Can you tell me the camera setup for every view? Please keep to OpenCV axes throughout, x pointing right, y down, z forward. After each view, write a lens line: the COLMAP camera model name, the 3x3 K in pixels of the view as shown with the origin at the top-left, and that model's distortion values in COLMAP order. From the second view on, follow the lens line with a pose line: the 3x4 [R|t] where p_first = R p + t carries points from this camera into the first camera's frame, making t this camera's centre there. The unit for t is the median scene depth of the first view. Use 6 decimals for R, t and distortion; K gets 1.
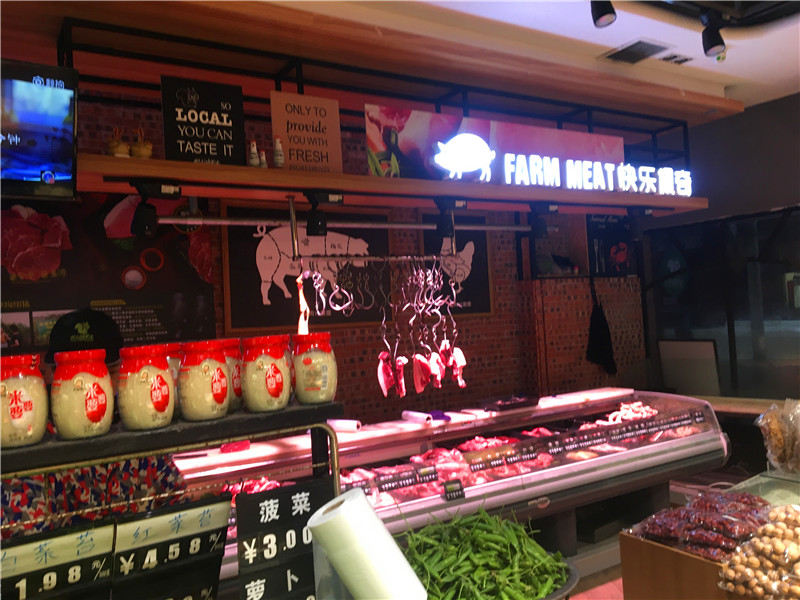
lens RADIAL K [[680.1, 0, 399.2], [0, 680.1, 297.4], [0, 0, 1]] dist [0.014559, -0.011618]
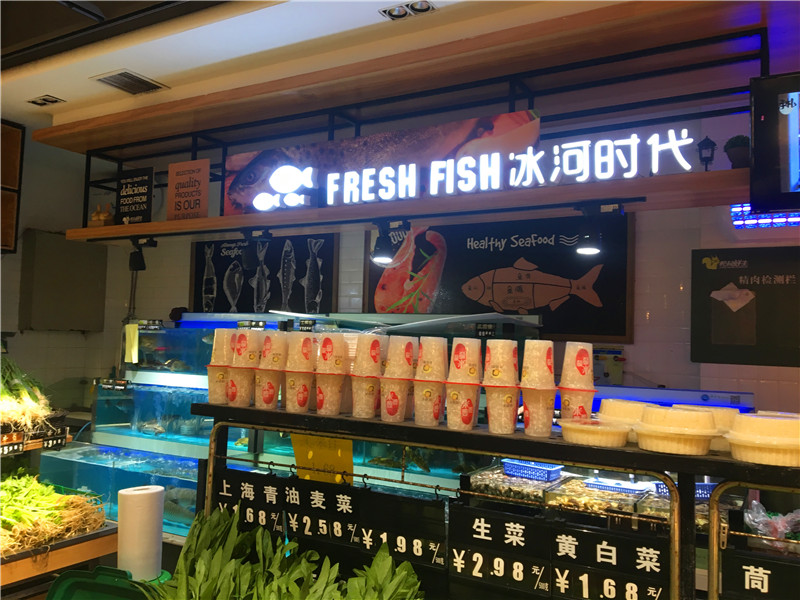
lens RADIAL K [[680.1, 0, 401.1], [0, 680.1, 299.6], [0, 0, 1]] dist [0.014559, -0.011618]
pose [[0.456429, 0.018120, -0.889575, 0.883337], [-0.035480, 0.999368, 0.002152, -0.037470], [0.889052, 0.030580, 0.456784, 0.568606]]
